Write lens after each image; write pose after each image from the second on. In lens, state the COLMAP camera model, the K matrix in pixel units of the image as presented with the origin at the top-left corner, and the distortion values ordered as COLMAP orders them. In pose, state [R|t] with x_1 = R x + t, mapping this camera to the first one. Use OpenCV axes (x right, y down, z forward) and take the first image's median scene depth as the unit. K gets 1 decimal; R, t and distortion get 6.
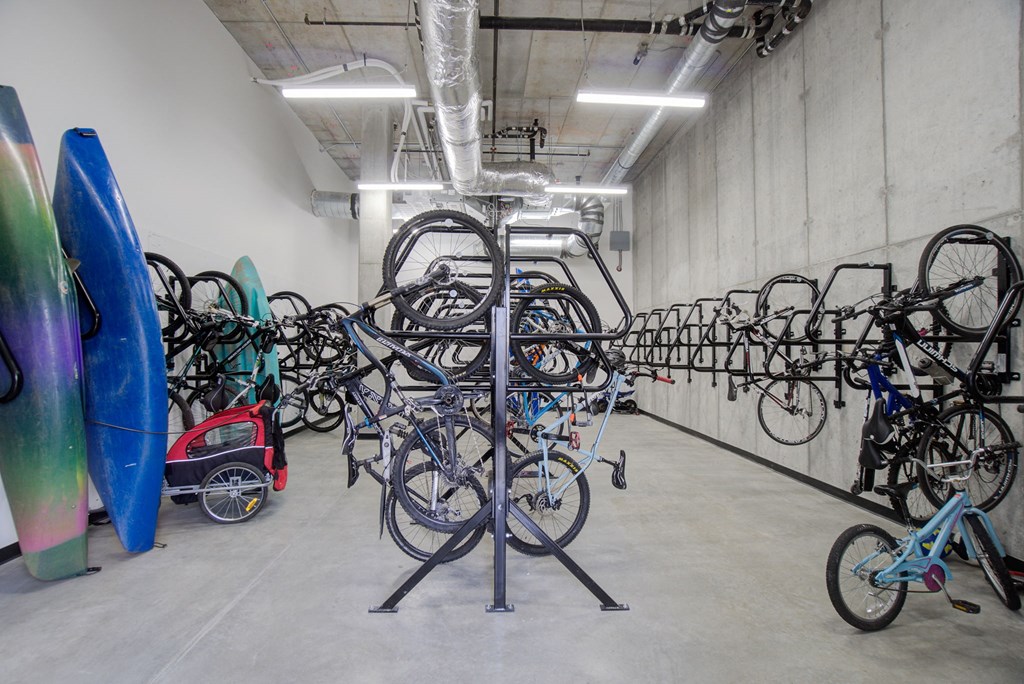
lens RADIAL K [[449.0, 0, 505.6], [0, 449.0, 341.6], [0, 0, 1]] dist [-0.066263, 0.023831]
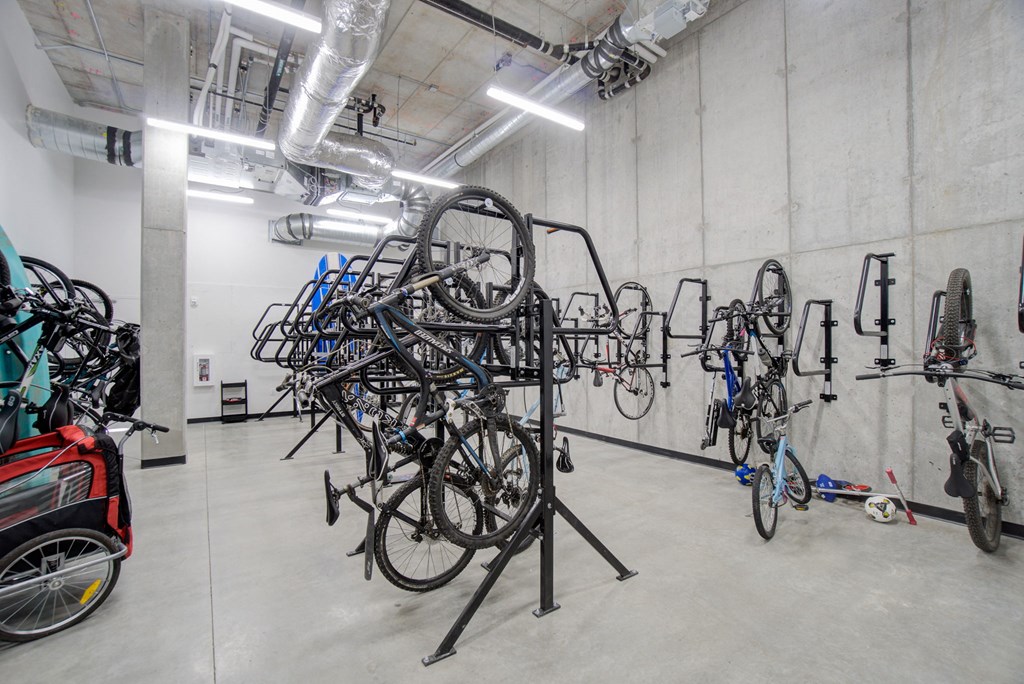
lens RADIAL K [[449.0, 0, 505.6], [0, 449.0, 341.6], [0, 0, 1]] dist [-0.066263, 0.023831]
pose [[0.840263, -0.002716, 0.542172, -0.323130], [-0.004506, 0.999918, 0.011992, 0.000731], [-0.542160, -0.012520, 0.840182, 0.124368]]
